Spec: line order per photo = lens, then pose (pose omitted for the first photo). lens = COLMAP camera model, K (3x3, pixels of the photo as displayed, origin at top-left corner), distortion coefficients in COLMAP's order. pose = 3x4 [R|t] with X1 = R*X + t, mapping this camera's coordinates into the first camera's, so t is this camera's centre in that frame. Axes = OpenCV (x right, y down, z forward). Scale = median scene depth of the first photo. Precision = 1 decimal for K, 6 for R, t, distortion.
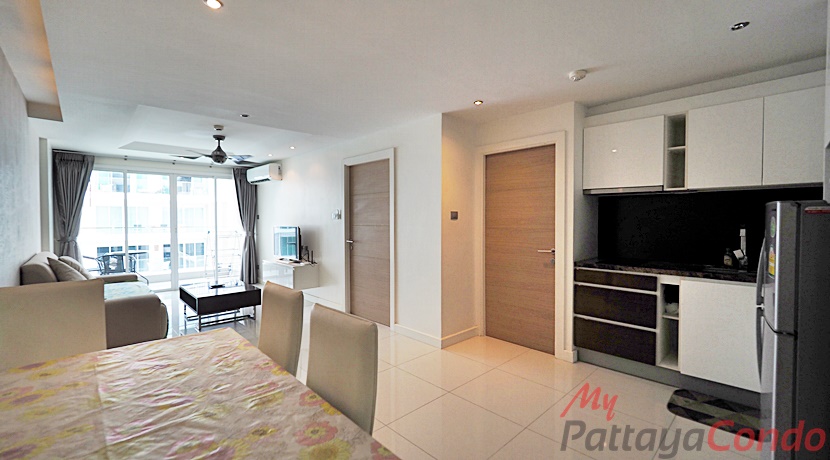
lens RADIAL K [[354.3, 0, 403.0], [0, 354.3, 224.0], [0, 0, 1]] dist [0.028055, -0.024973]
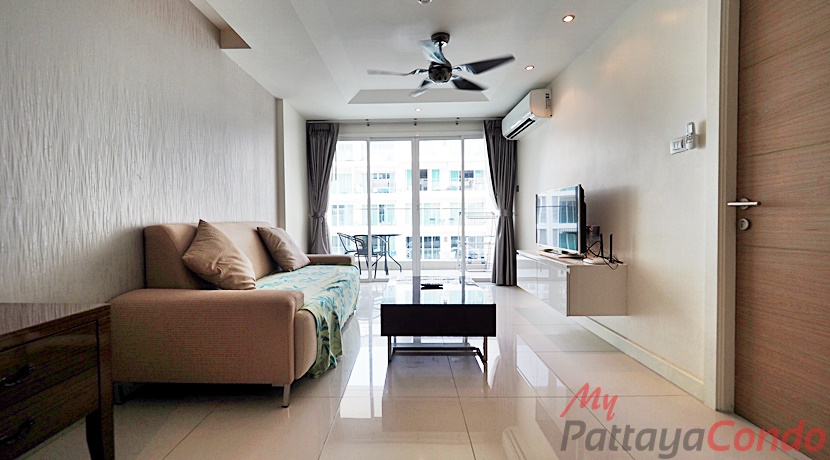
lens RADIAL K [[354.3, 0, 403.0], [0, 354.3, 224.0], [0, 0, 1]] dist [0.028055, -0.024973]
pose [[0.730491, 0.009353, -0.682859, -0.130951], [-0.005787, 0.999955, 0.007505, 0.056945], [0.682898, -0.001530, 0.730512, 0.453452]]
